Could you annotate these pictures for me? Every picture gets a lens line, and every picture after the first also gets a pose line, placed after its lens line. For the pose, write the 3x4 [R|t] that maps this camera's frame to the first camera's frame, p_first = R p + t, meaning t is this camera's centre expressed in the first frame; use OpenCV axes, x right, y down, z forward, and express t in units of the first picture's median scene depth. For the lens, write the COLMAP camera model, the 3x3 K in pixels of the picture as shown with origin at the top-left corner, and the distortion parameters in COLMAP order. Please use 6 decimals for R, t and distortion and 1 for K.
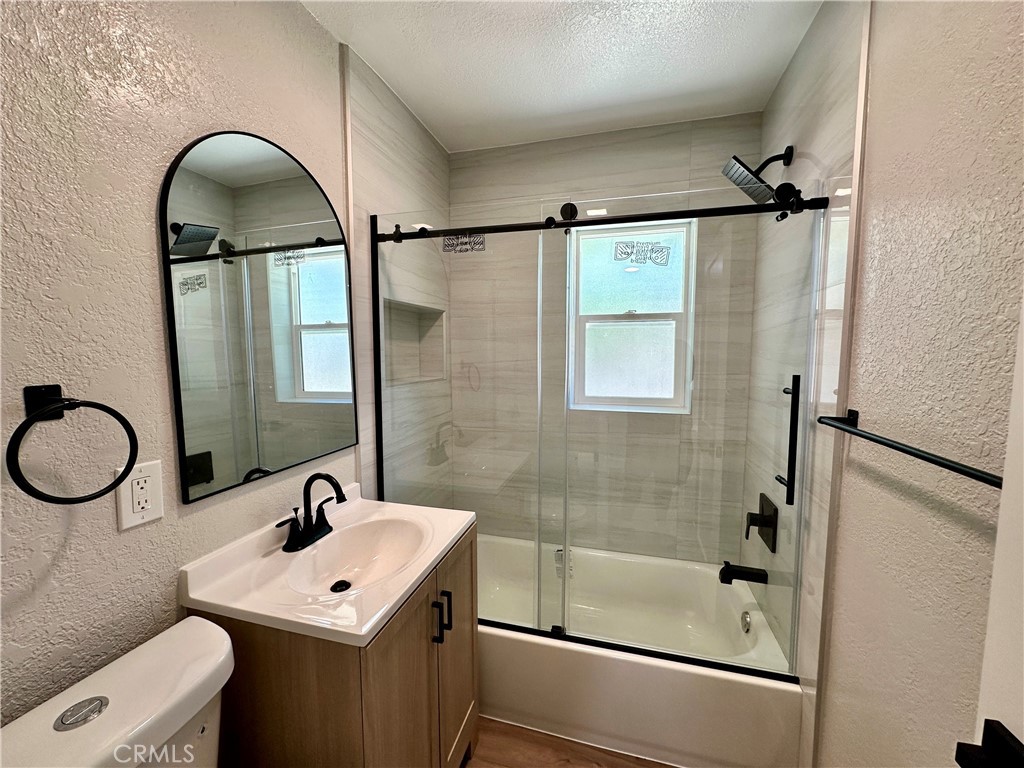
lens RADIAL K [[409.3, 0, 511.0], [0, 409.3, 386.6], [0, 0, 1]] dist [-0.004720, 0.001155]
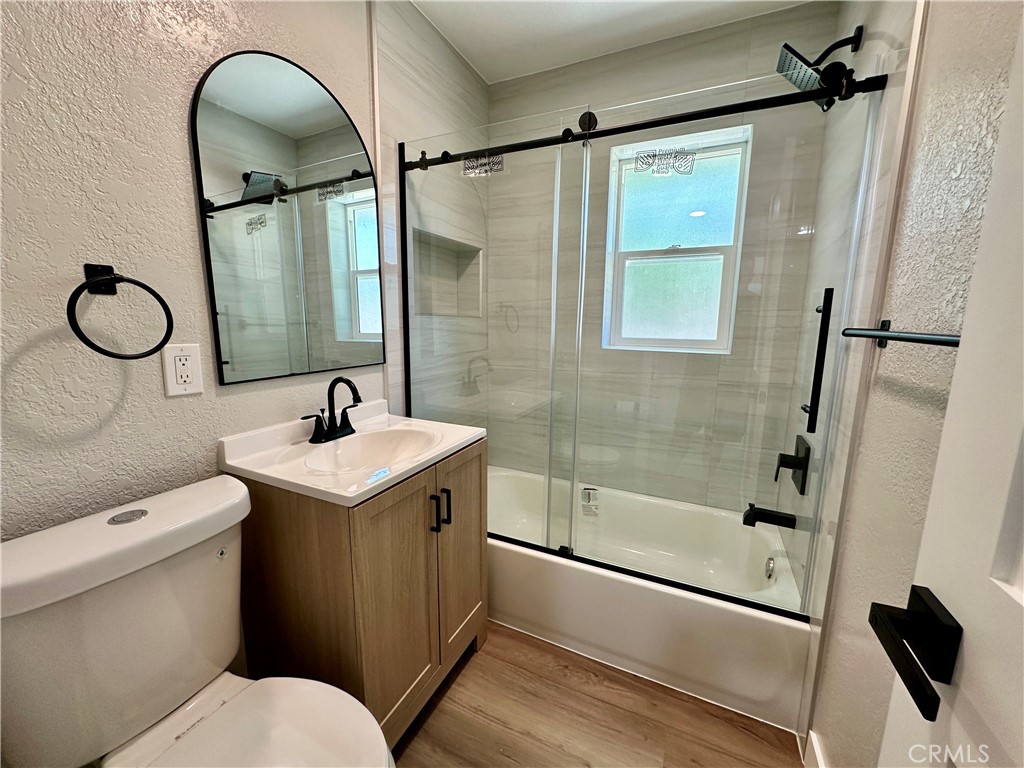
lens RADIAL K [[409.3, 0, 508.9], [0, 409.3, 385.2], [0, 0, 1]] dist [-0.004720, 0.001155]
pose [[0.984974, 0.040028, -0.167998, 0.146924], [-0.027274, 0.996615, 0.077552, 0.116704], [0.170534, -0.071804, 0.982732, -0.011560]]
